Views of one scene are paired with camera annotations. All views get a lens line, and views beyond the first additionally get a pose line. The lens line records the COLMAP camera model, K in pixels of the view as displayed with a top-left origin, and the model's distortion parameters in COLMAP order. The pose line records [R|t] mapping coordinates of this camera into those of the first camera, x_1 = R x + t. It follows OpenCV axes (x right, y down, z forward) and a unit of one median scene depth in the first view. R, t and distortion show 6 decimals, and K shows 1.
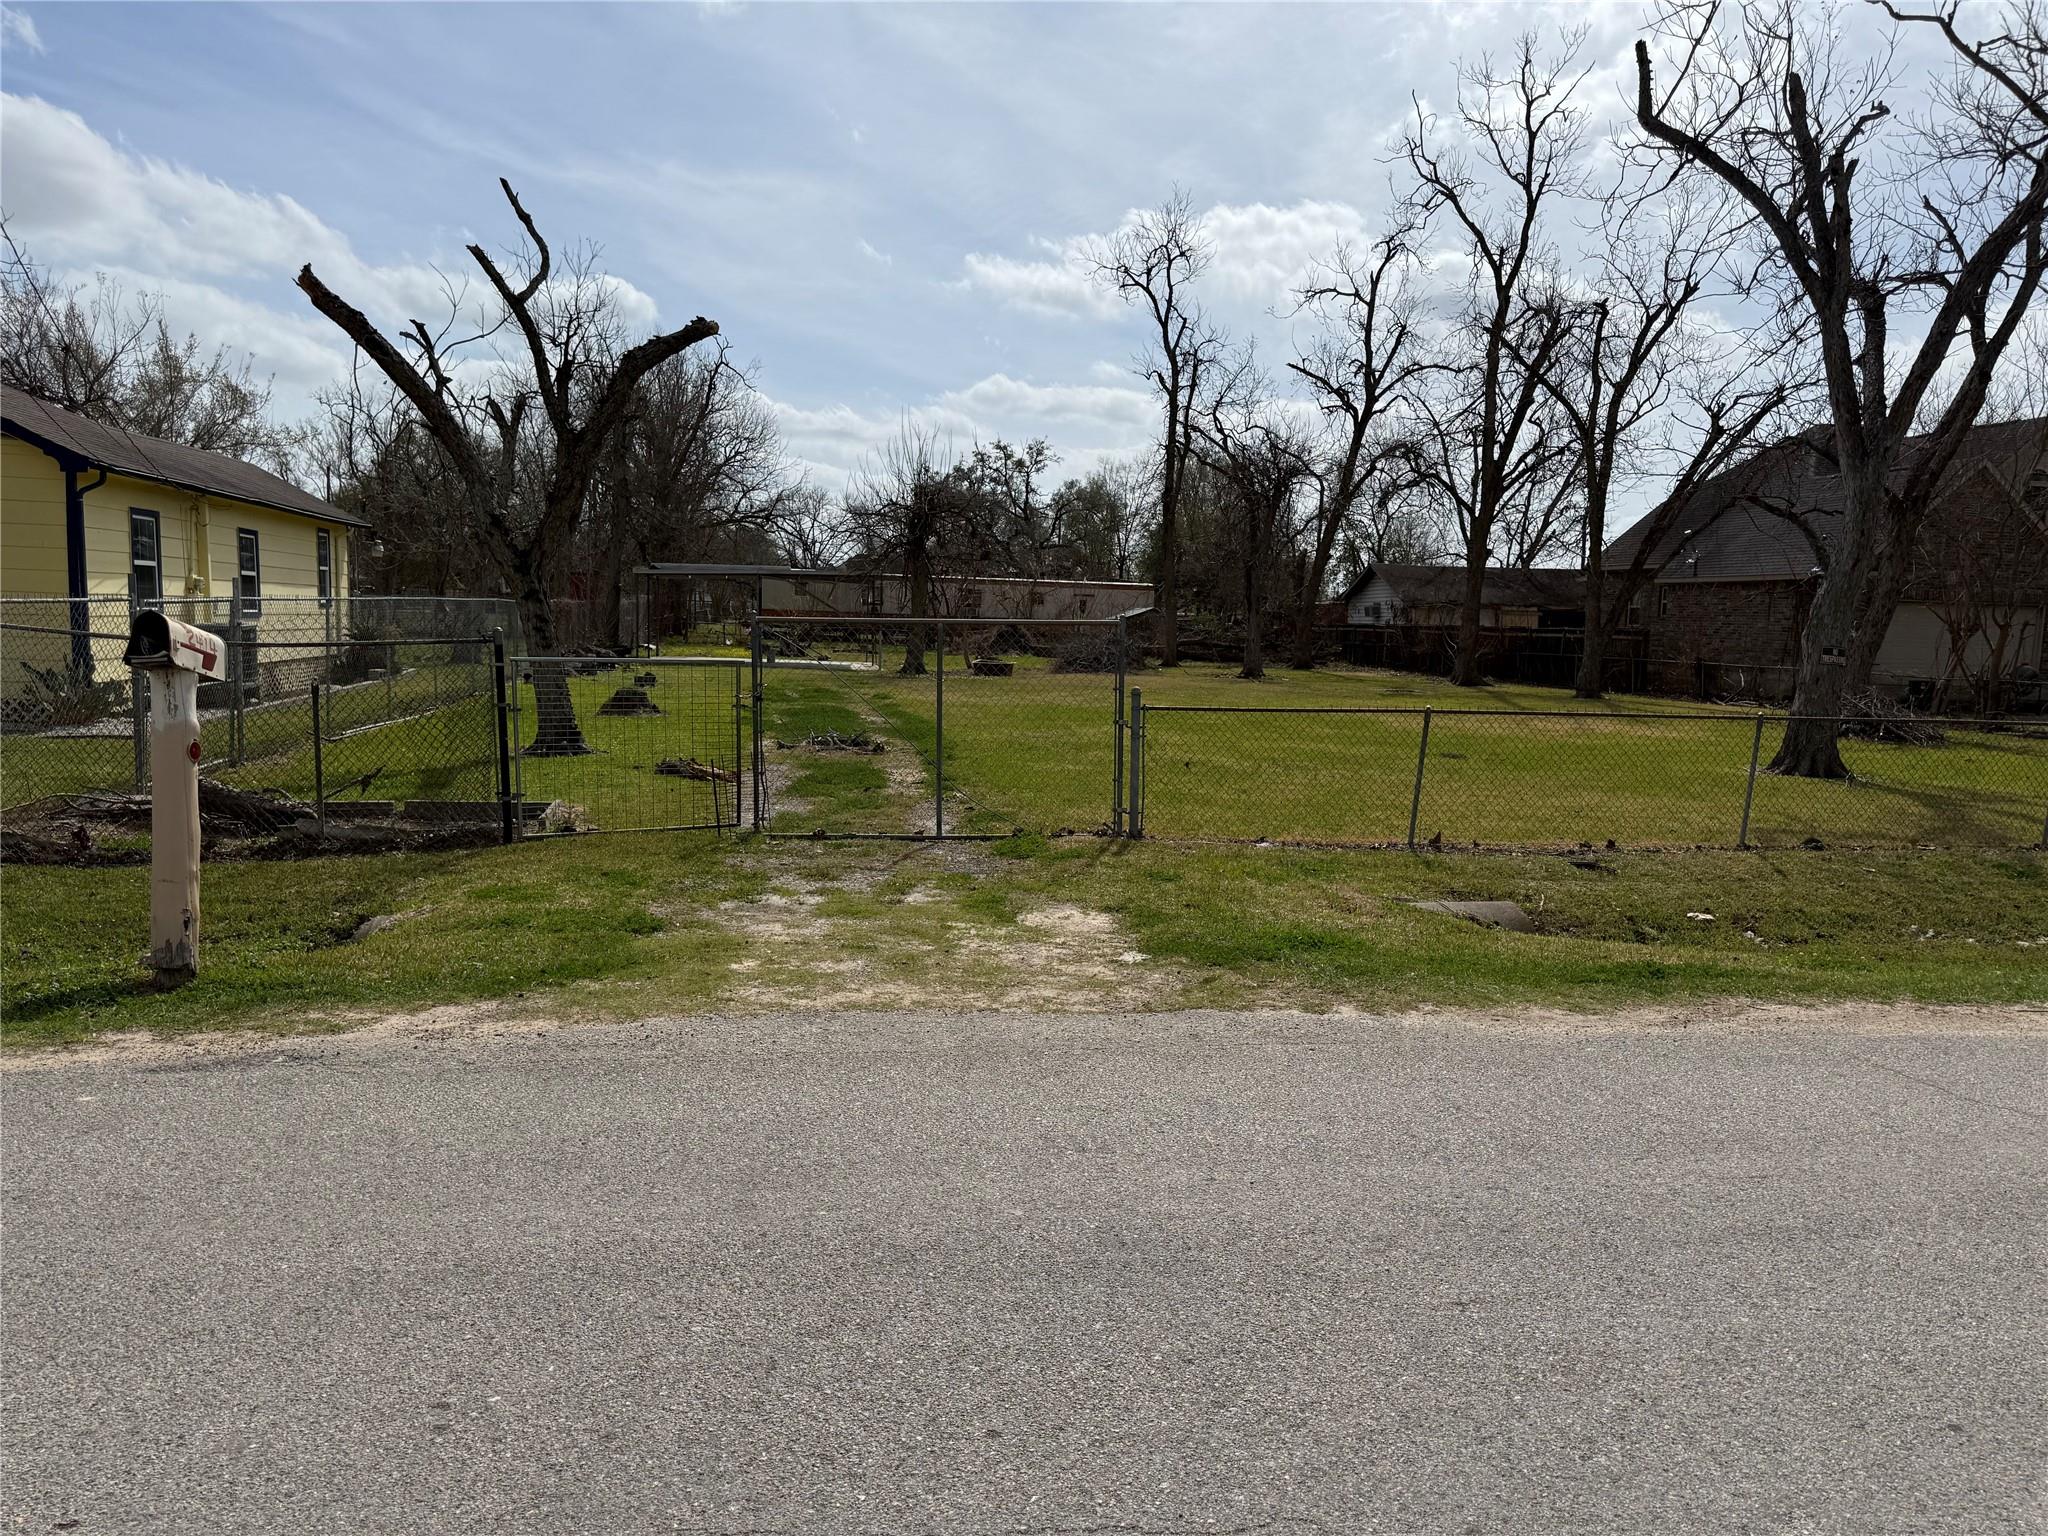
lens RADIAL K [[1462.3, 0, 1037.2], [0, 1462.3, 776.5], [0, 0, 1]] dist [0.039575, -0.049108]
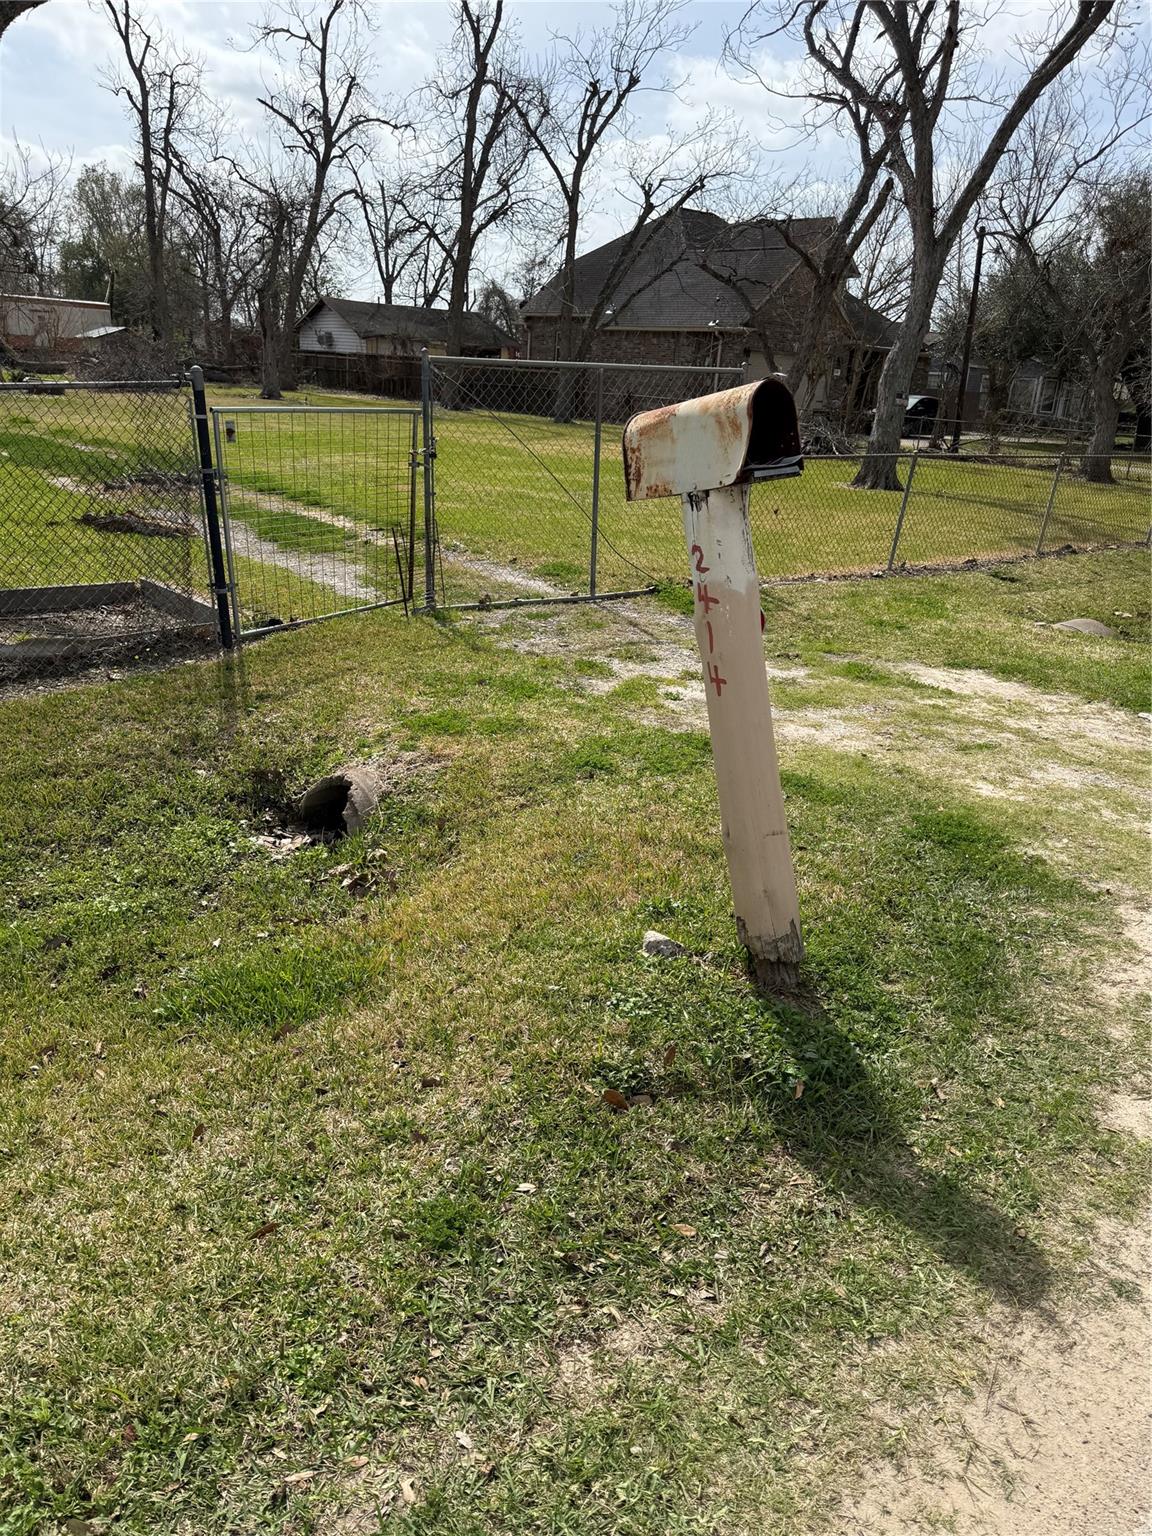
lens RADIAL K [[1096.7, 0, 577.7], [0, 1096.7, 761.0], [0, 0, 1]] dist [0.039575, -0.049108]
pose [[0.862389, -0.146341, 0.484633, -0.215484], [0.019309, 0.966119, 0.257372, -0.020789], [-0.505877, -0.212597, 0.835997, 0.171409]]
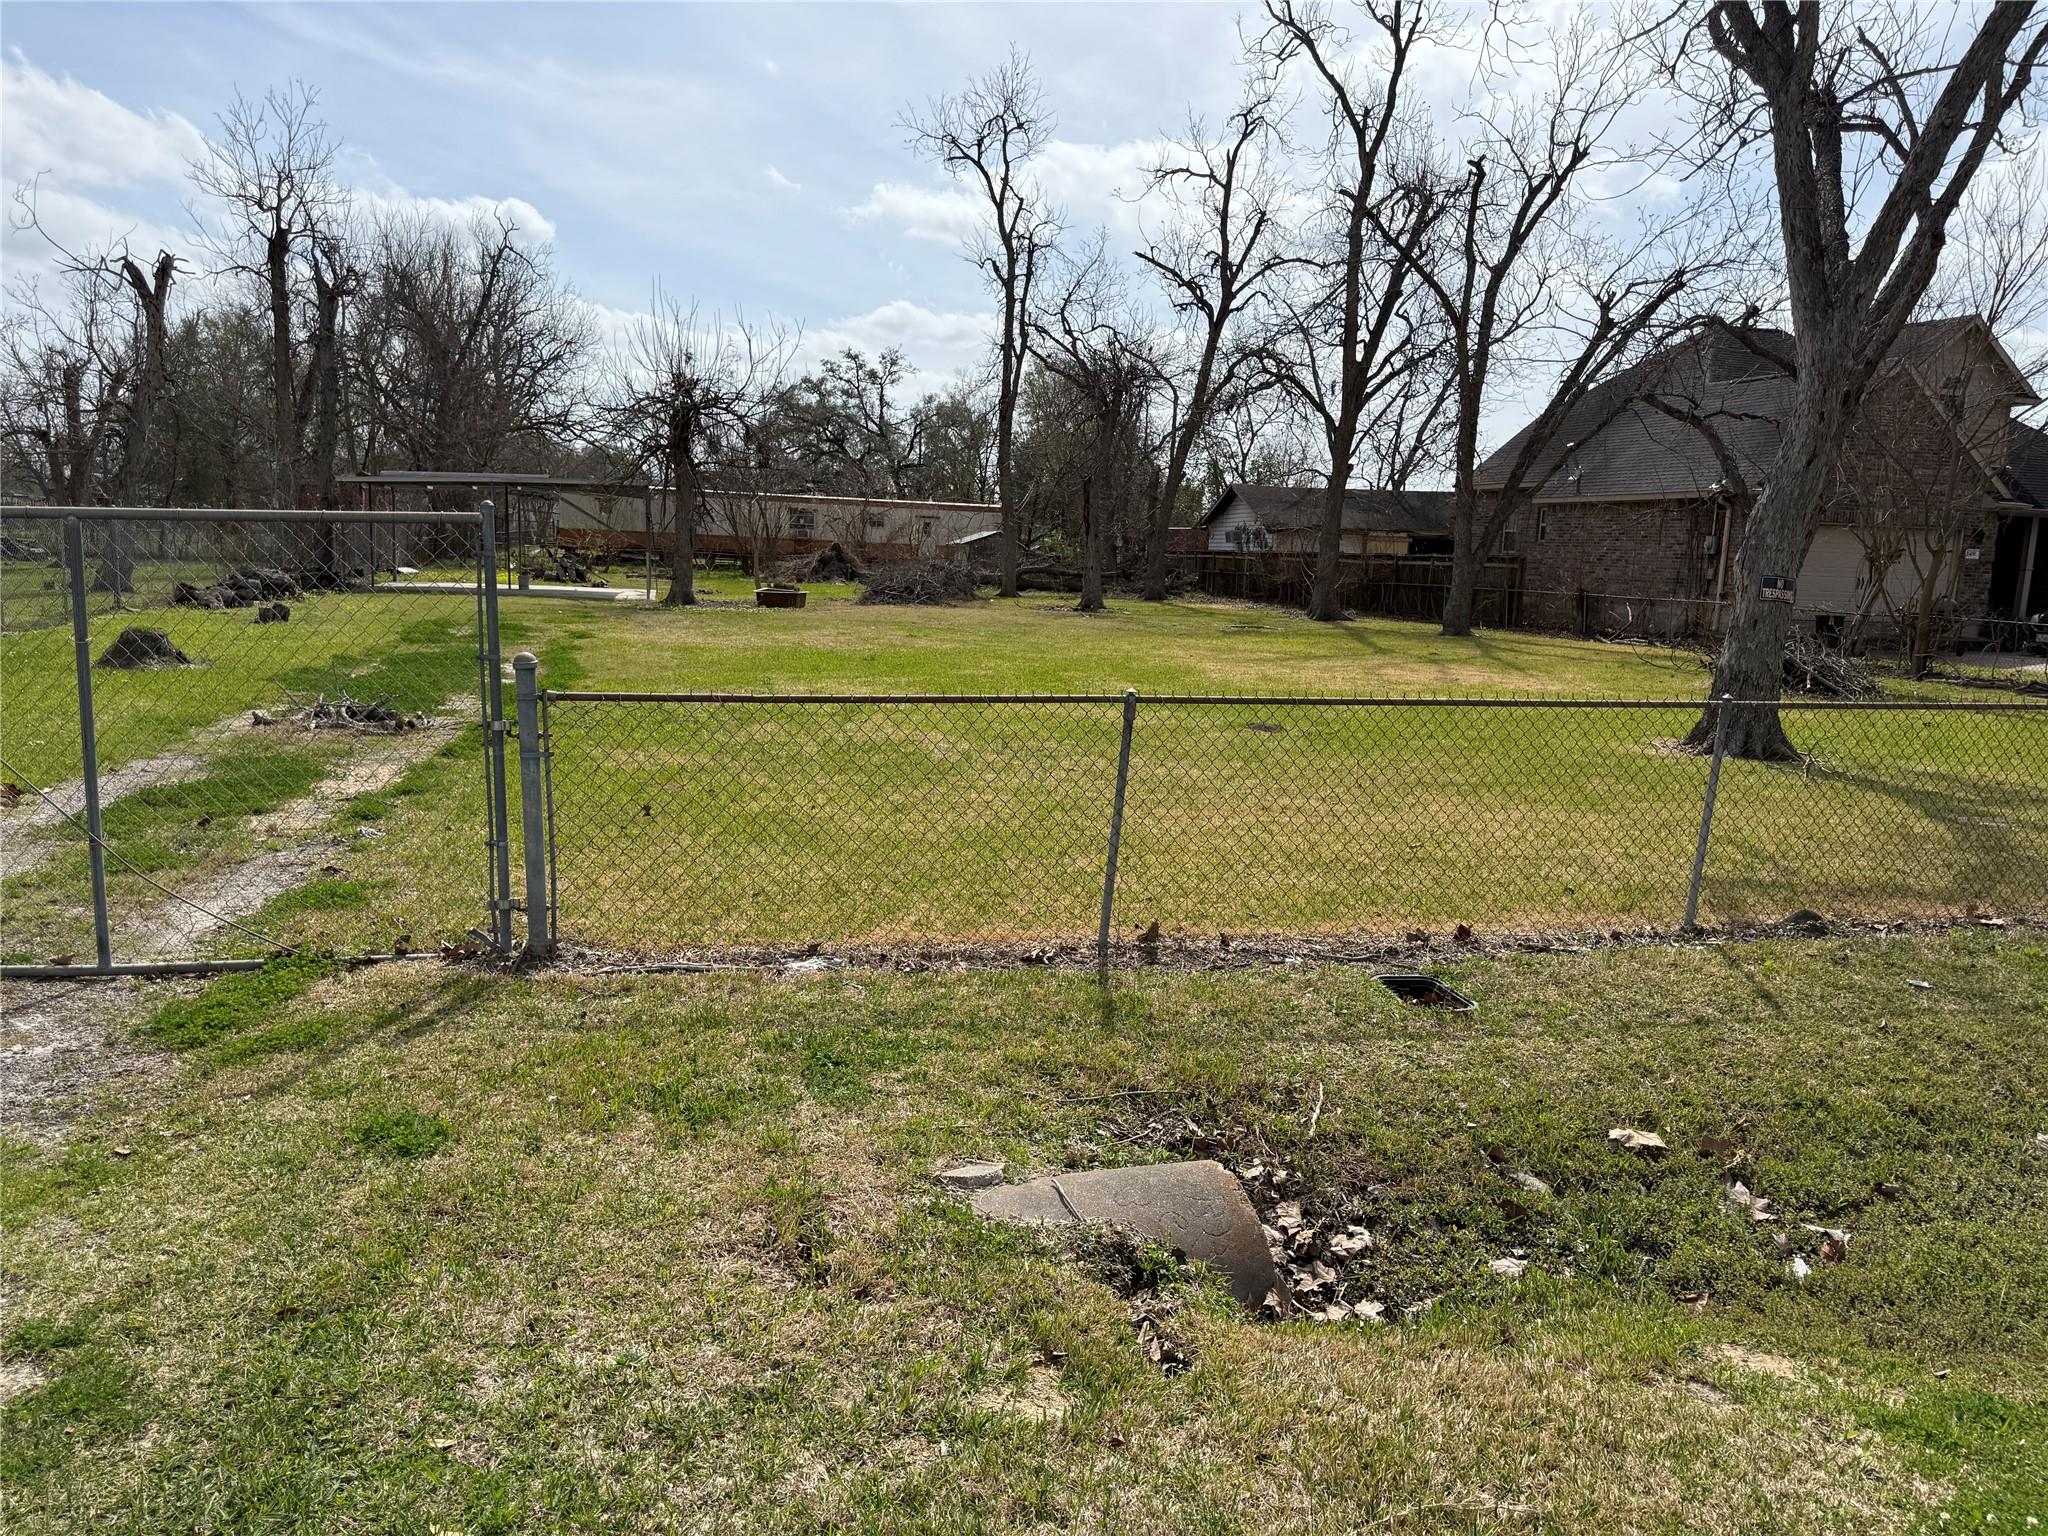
lens RADIAL K [[1462.3, 0, 1038.4], [0, 1462.3, 773.6], [0, 0, 1]] dist [0.039575, -0.049108]
pose [[0.997098, -0.007417, 0.075773, 0.096529], [0.003781, 0.998839, 0.048017, -0.021689], [-0.076041, -0.047591, 0.995968, 0.237456]]
